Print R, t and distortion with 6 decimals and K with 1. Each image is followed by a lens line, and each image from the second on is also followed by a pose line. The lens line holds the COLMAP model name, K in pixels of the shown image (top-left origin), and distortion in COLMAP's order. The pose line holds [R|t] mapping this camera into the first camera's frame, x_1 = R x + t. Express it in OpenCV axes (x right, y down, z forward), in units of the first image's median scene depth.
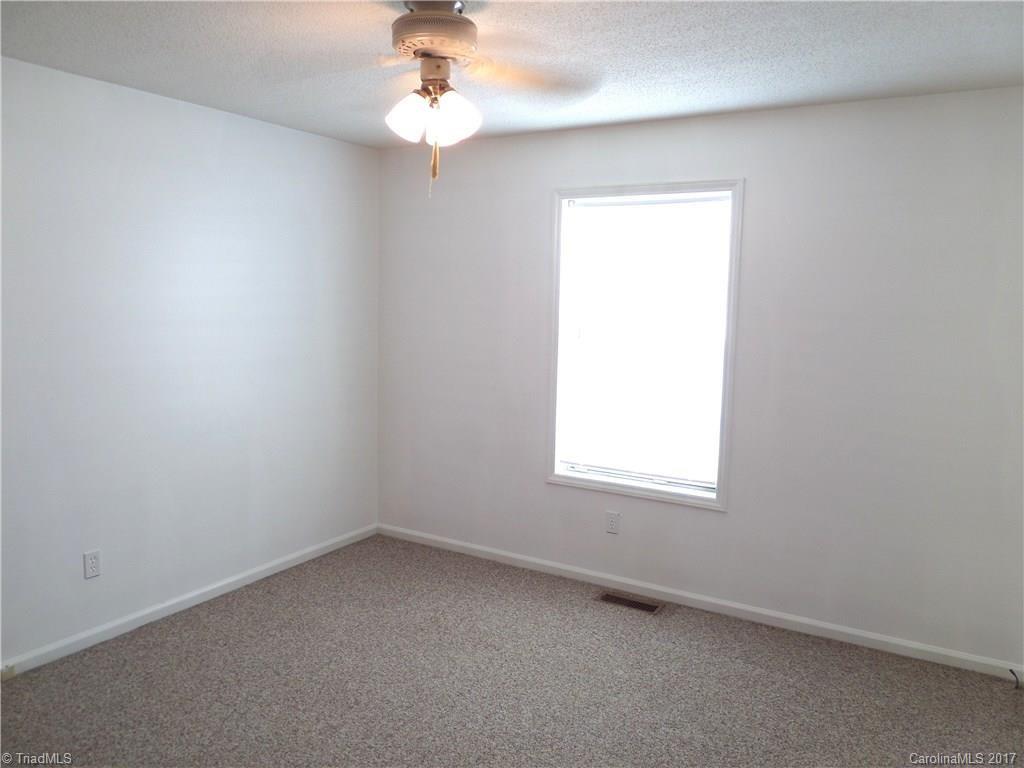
lens RADIAL K [[755.5, 0, 508.1], [0, 755.5, 383.2], [0, 0, 1]] dist [-0.000930, -0.024113]
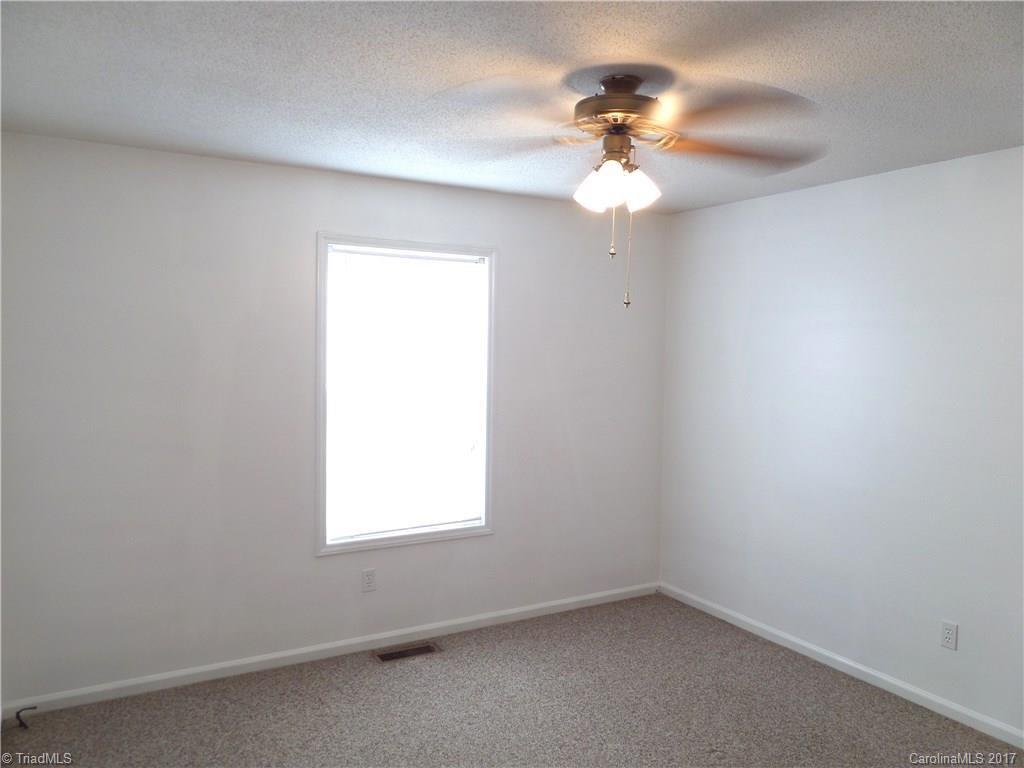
lens RADIAL K [[755.5, 0, 508.0], [0, 755.5, 385.5], [0, 0, 1]] dist [-0.000930, -0.024113]
pose [[0.497554, -0.060694, 0.865307, -0.625566], [0.108883, 0.994029, 0.007115, -0.053923], [-0.860572, 0.090677, 0.501192, 0.360446]]
